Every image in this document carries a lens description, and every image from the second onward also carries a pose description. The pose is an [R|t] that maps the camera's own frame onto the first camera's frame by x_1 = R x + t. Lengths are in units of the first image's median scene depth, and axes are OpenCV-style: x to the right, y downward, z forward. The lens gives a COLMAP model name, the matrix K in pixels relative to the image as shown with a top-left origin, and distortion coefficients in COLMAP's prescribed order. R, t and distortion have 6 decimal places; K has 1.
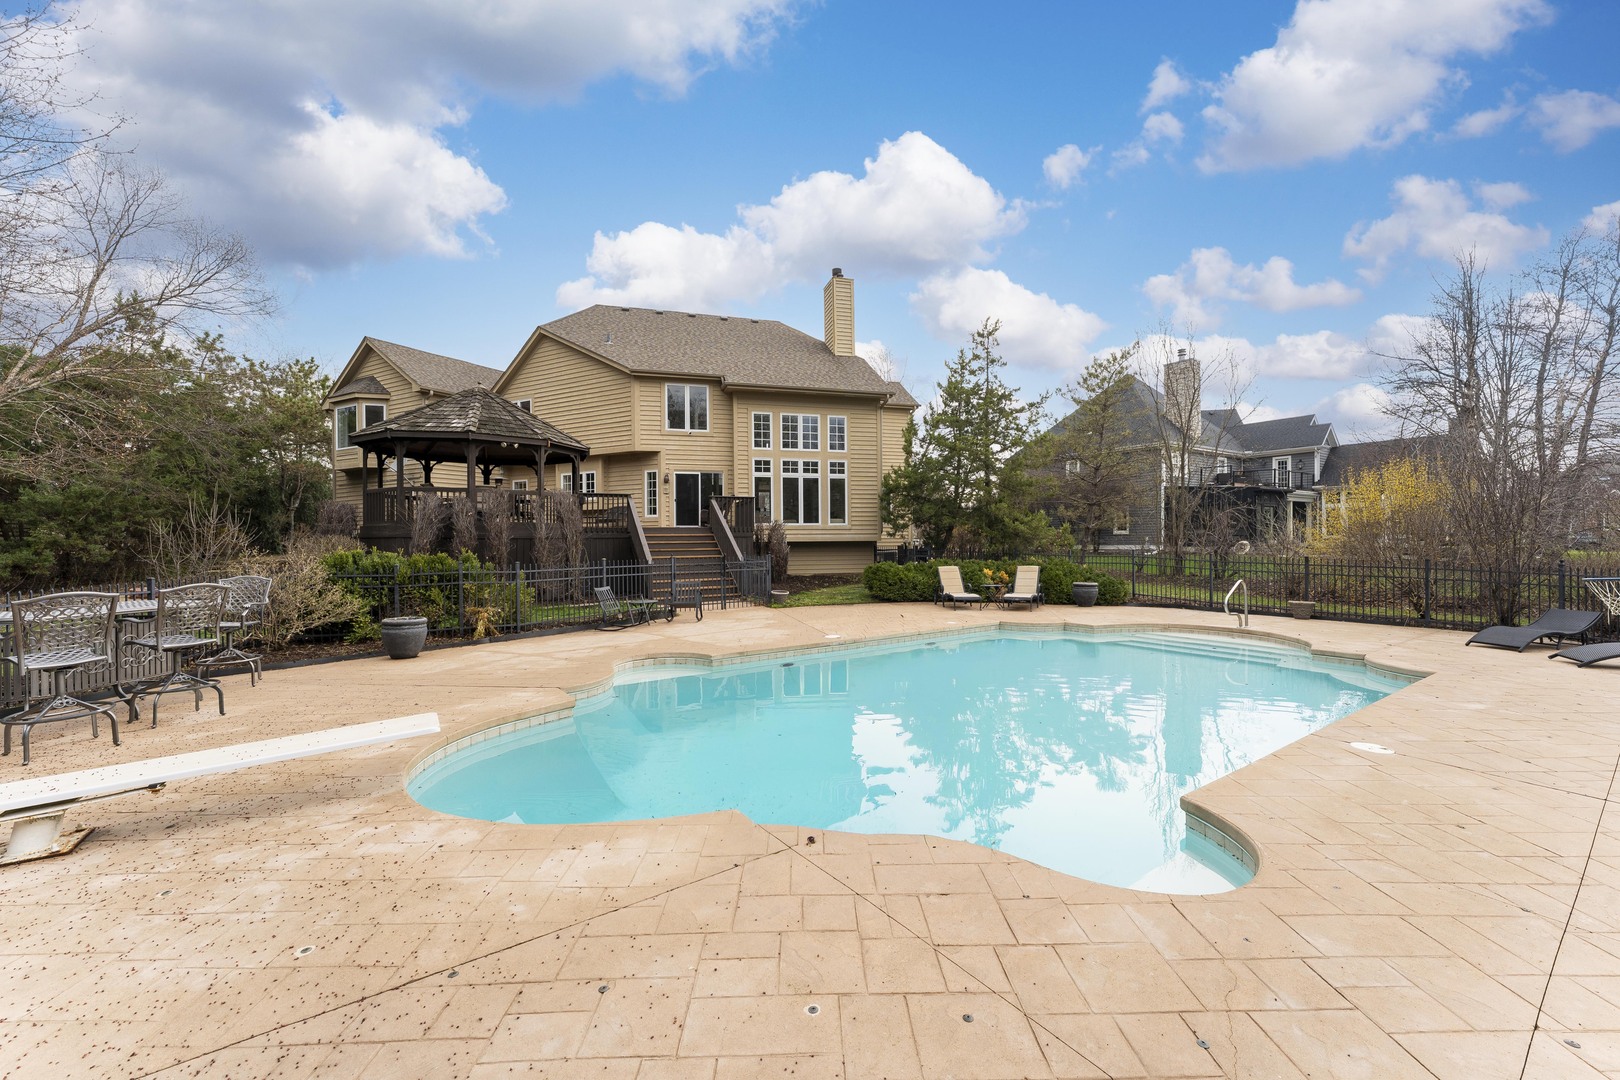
lens RADIAL K [[638.0, 0, 810.4], [0, 638.0, 532.5], [0, 0, 1]] dist [-0.002032, 0.000099]
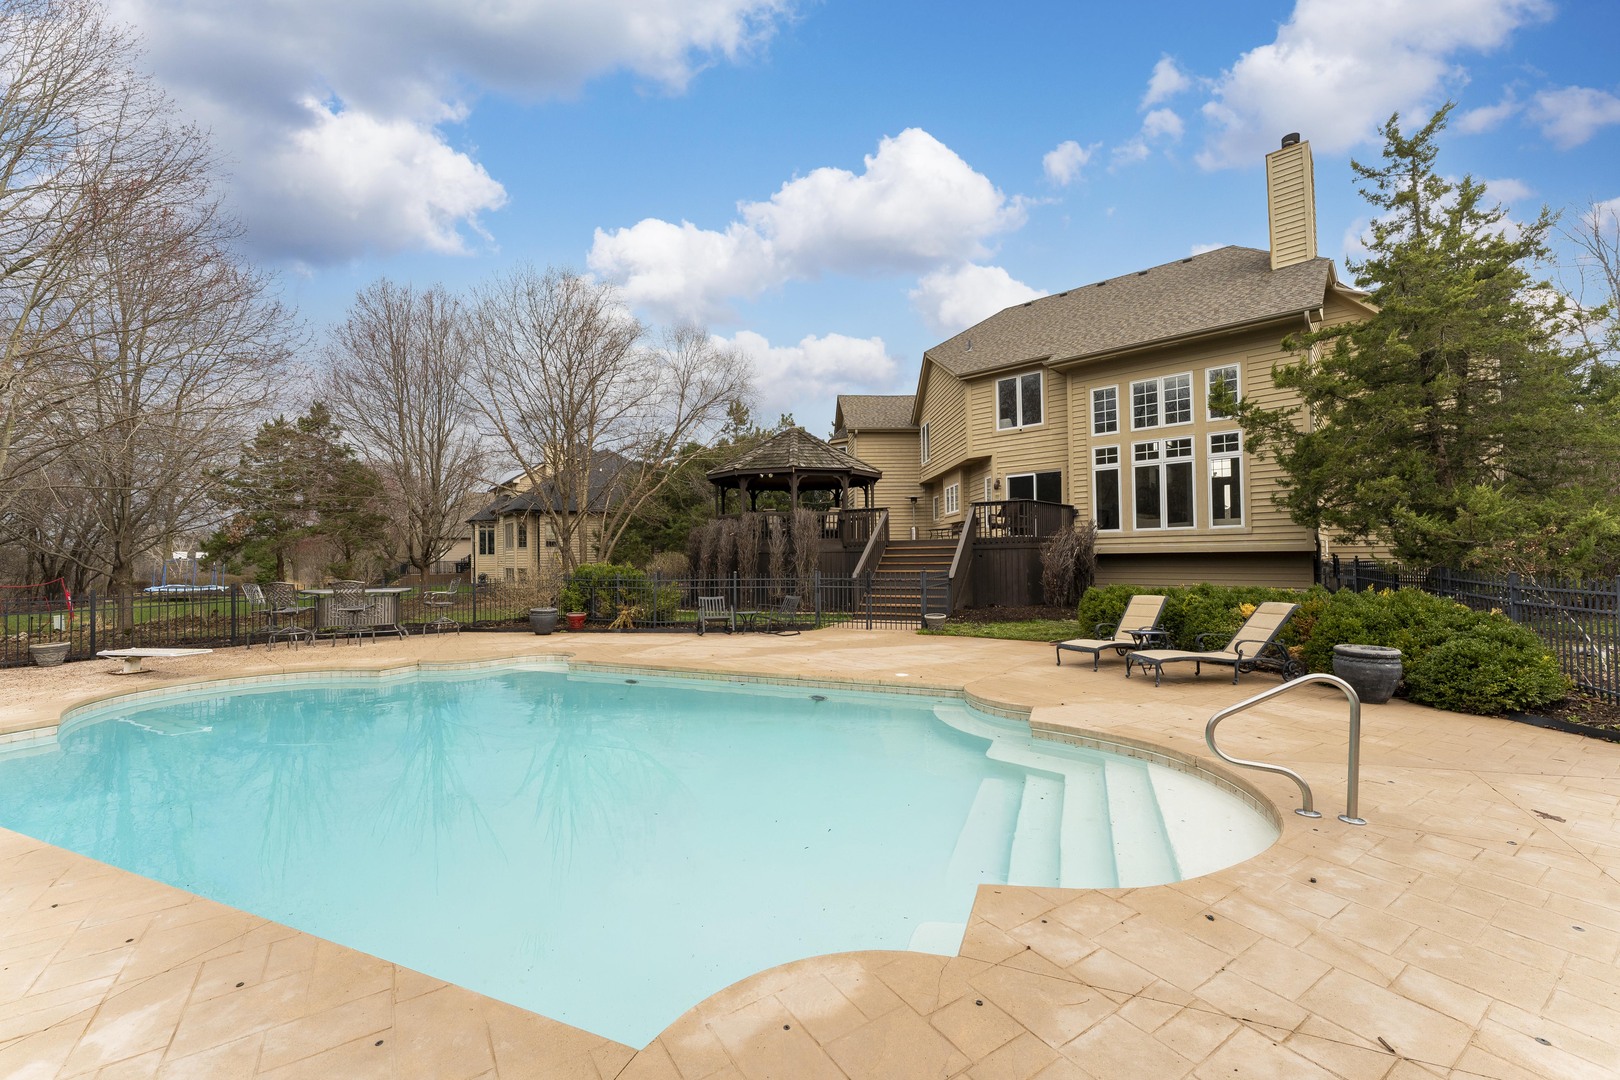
lens RADIAL K [[638.0, 0, 808.0], [0, 638.0, 543.6], [0, 0, 1]] dist [-0.002032, 0.000099]
pose [[0.538524, -0.016689, -0.842445, 0.381146], [0.020175, 0.999773, -0.006909, 0.000525], [0.842369, -0.013276, 0.538738, 0.272984]]
